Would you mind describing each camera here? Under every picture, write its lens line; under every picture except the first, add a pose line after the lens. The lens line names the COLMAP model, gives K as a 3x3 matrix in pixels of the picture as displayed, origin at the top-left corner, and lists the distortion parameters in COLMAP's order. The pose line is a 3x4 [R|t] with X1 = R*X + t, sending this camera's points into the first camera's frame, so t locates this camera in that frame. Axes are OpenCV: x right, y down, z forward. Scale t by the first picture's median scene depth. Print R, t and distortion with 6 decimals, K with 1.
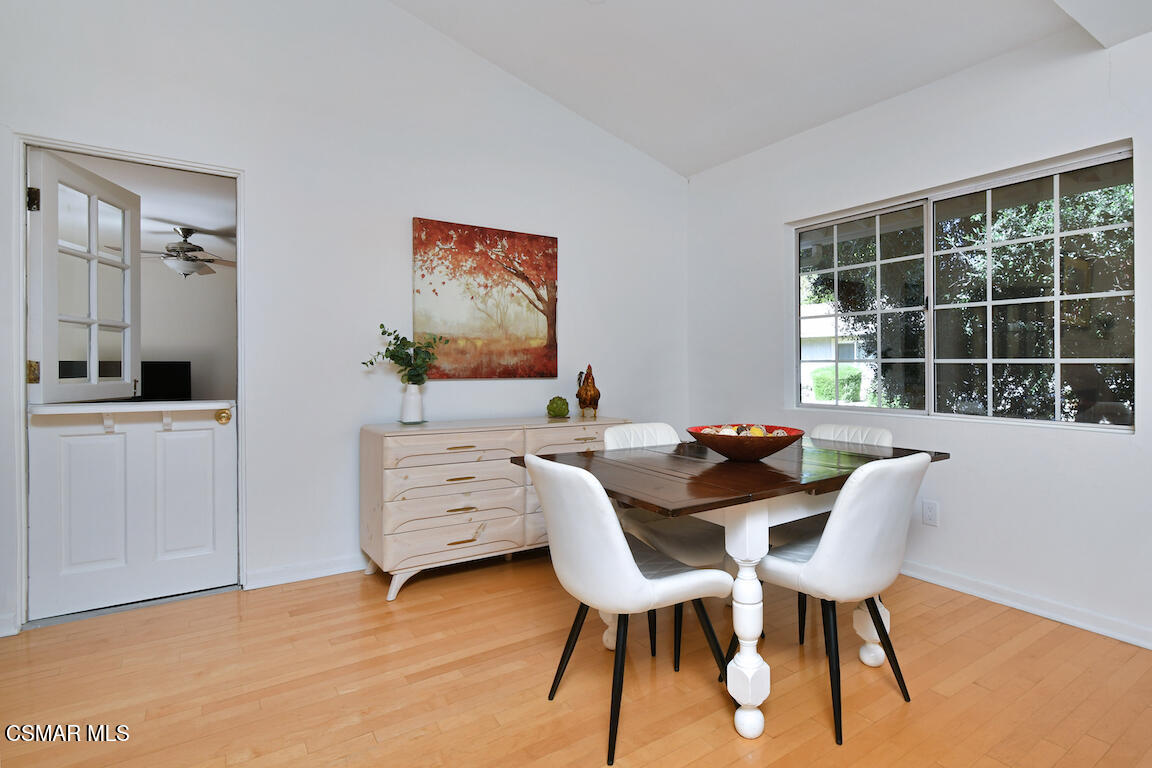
lens RADIAL K [[591.6, 0, 570.4], [0, 591.6, 377.0], [0, 0, 1]] dist [0.009899, 0.000295]
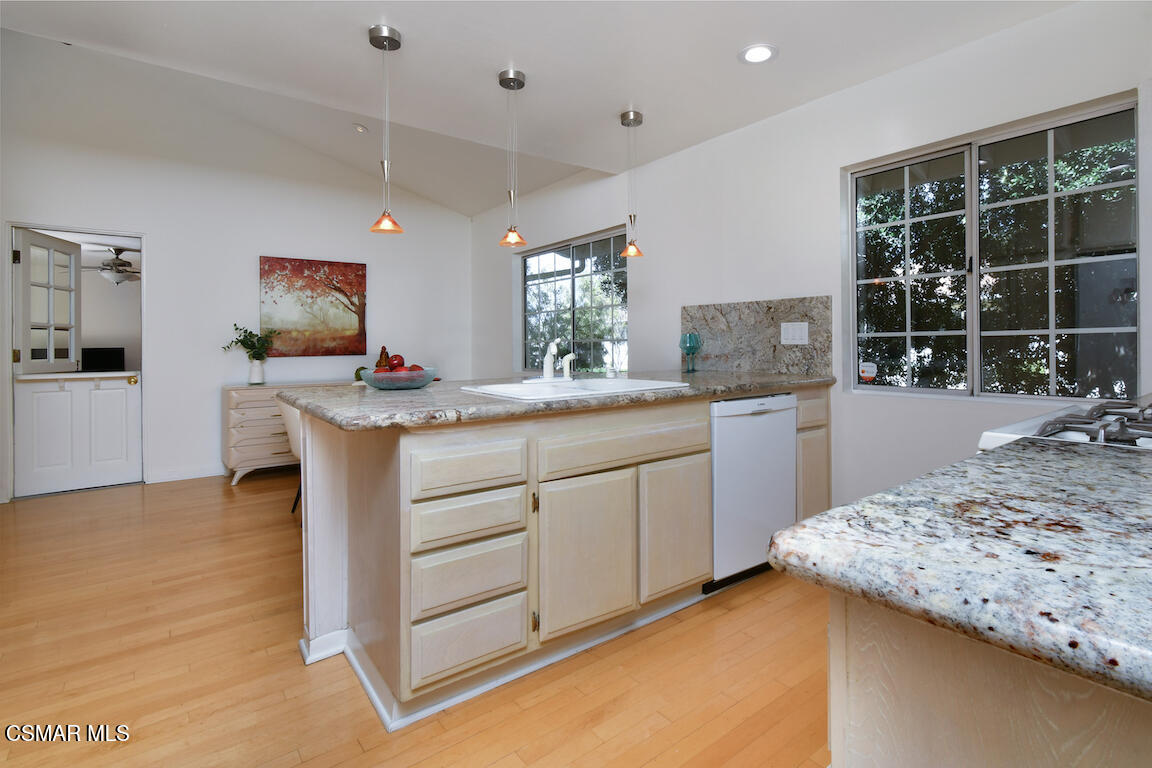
lens RADIAL K [[556.9, 0, 548.0], [0, 556.9, 343.4], [0, 0, 1]] dist [-0.001723, 0.001020]
pose [[0.997507, -0.014244, 0.069110, 0.389120], [0.015649, 0.999681, -0.019827, 0.008367], [-0.068805, 0.020859, 0.997412, -0.528959]]
